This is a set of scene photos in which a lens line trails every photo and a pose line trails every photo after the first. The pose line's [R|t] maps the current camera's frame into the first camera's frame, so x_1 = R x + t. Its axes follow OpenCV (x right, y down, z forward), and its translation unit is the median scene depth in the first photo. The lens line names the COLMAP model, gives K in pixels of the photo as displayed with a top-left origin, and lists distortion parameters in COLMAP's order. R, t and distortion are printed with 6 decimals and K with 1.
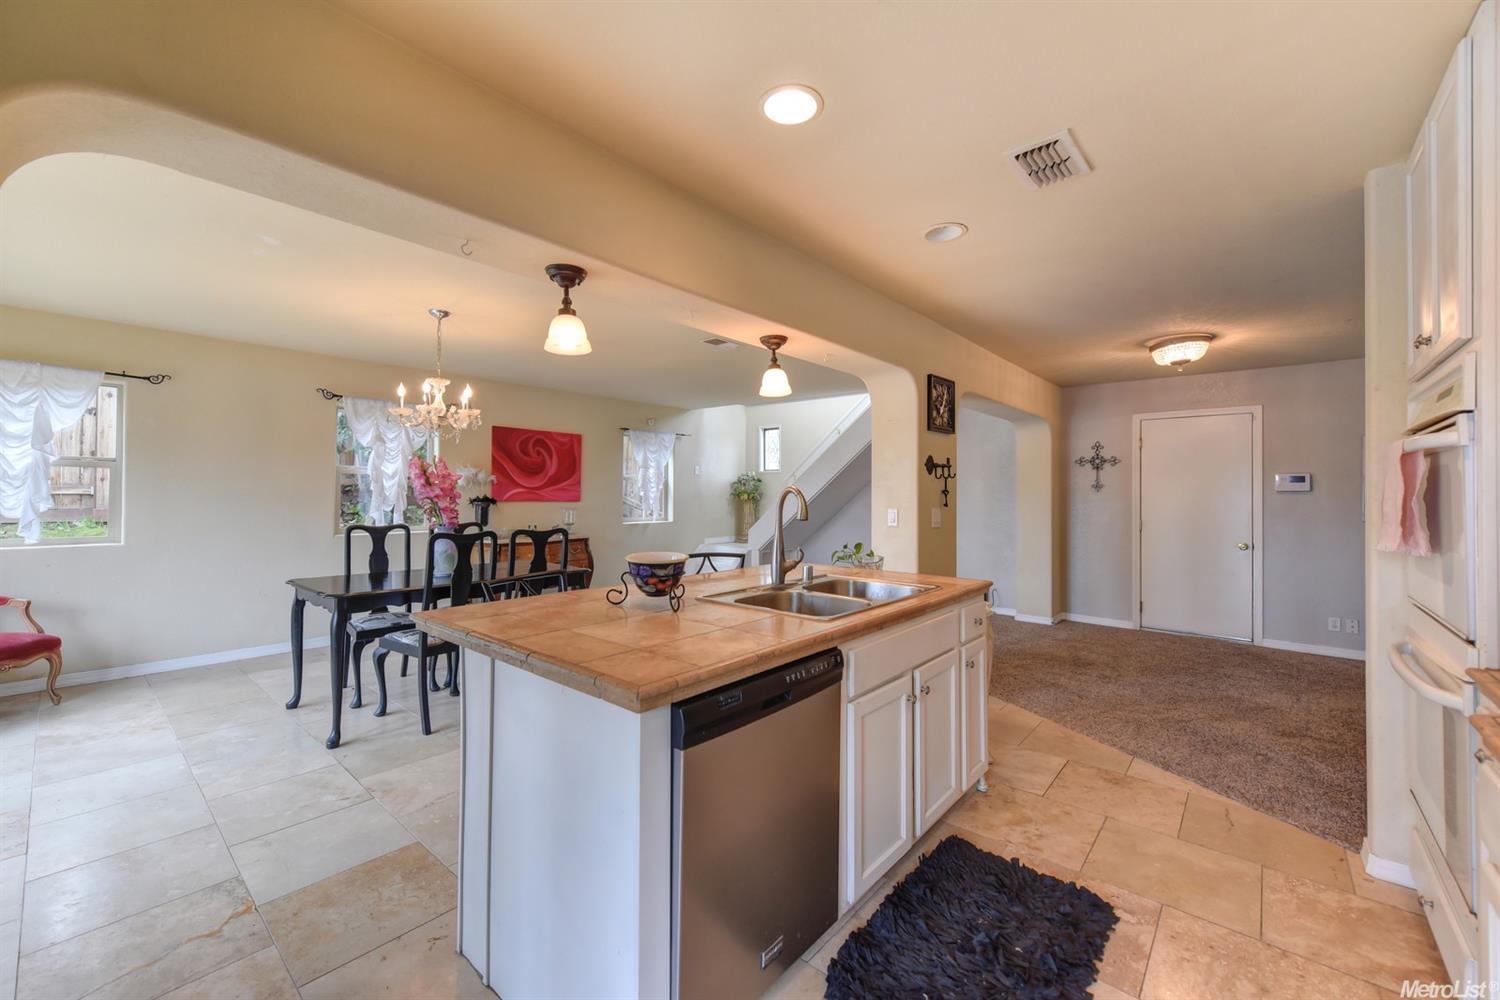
lens RADIAL K [[591.8, 0, 743.8], [0, 591.8, 489.5], [0, 0, 1]] dist [0.005259, -0.001514]
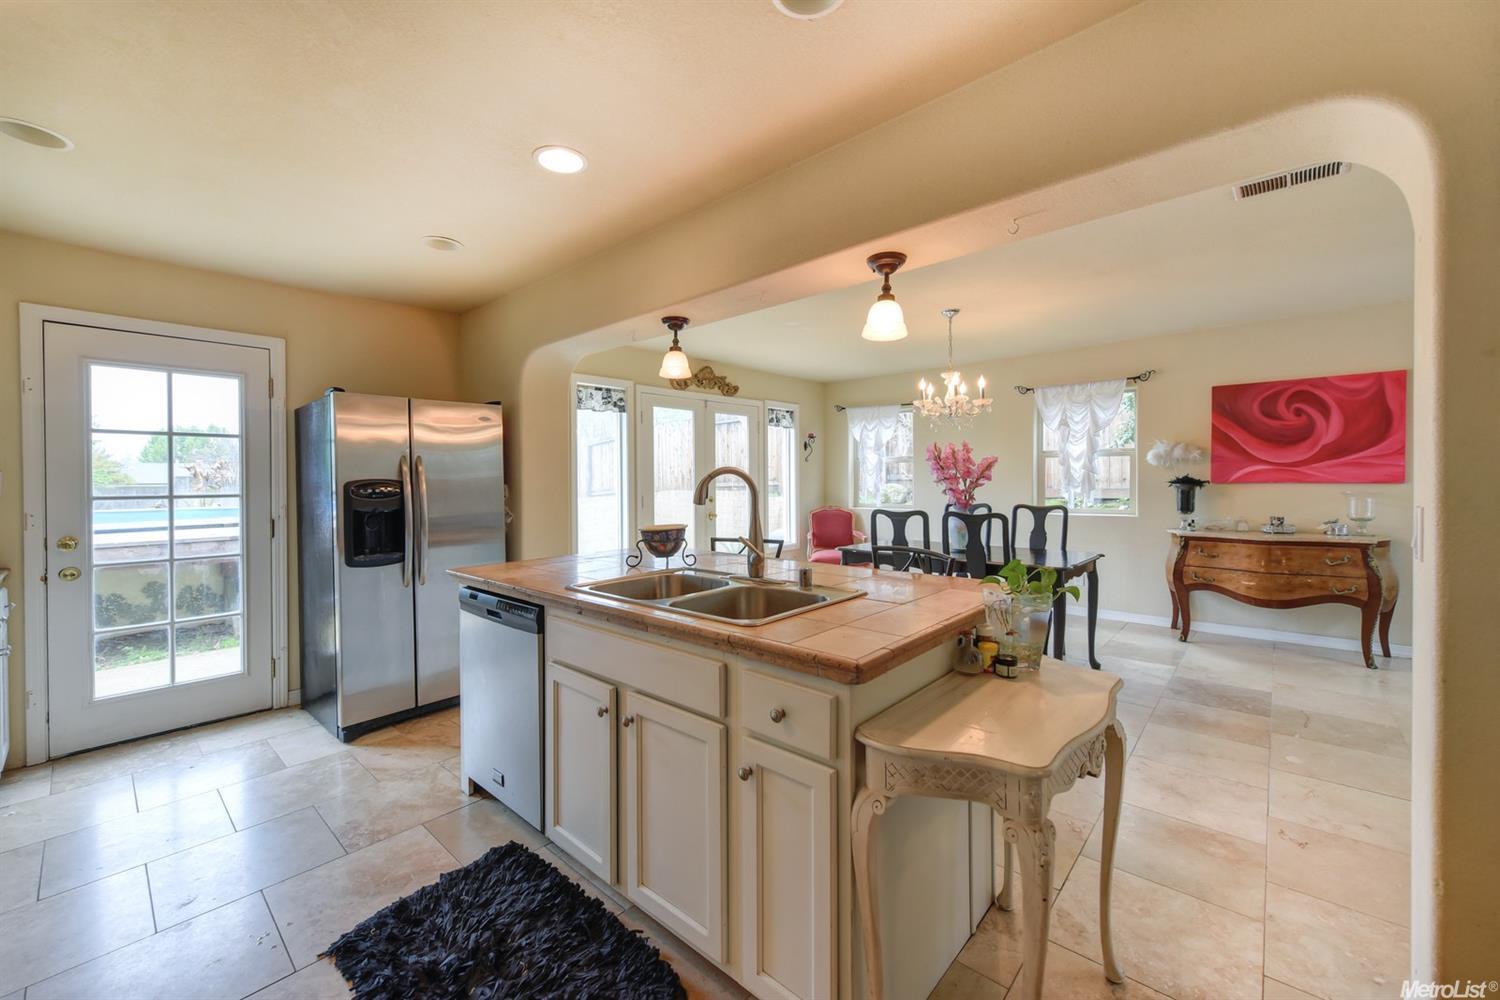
lens RADIAL K [[591.8, 0, 751.1], [0, 591.8, 485.3], [0, 0, 1]] dist [0.005259, -0.001514]
pose [[-0.014283, 0.005955, -0.999880, 0.456775], [0.020001, 0.999784, 0.005669, 0.008210], [0.999698, -0.019917, -0.014399, 0.487220]]
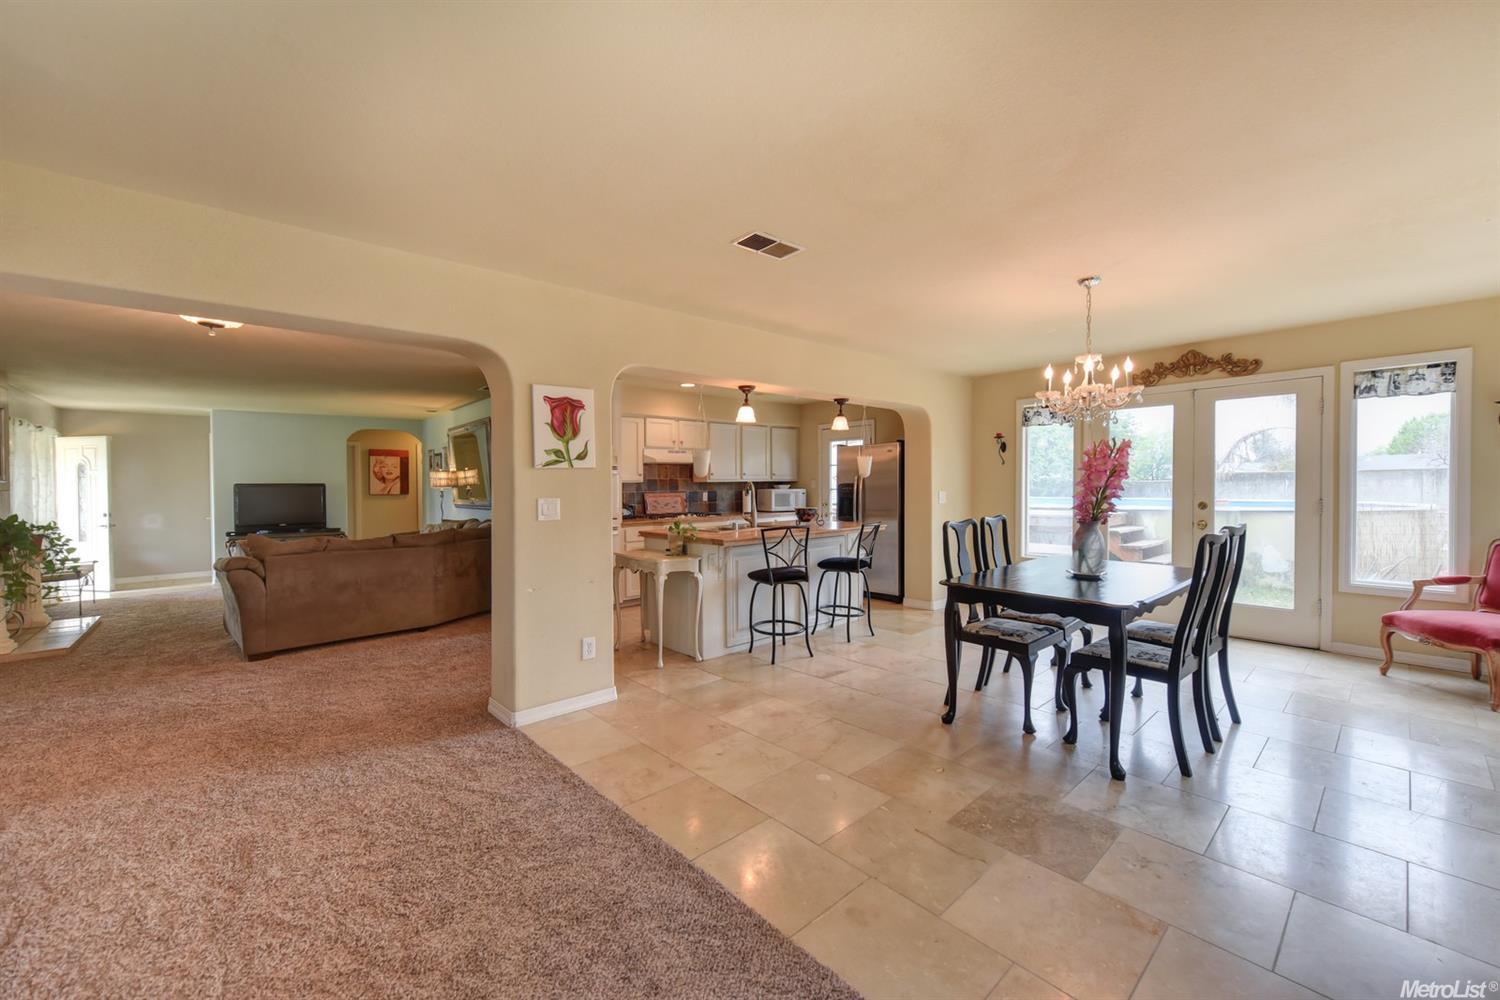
lens RADIAL K [[591.8, 0, 743.0], [0, 591.8, 494.2], [0, 0, 1]] dist [0.005259, -0.001514]
pose [[-0.991731, 0.004861, 0.128241, -0.083378], [0.006100, 0.999938, 0.009265, 0.009623], [-0.128188, 0.009970, -0.991700, 1.499353]]
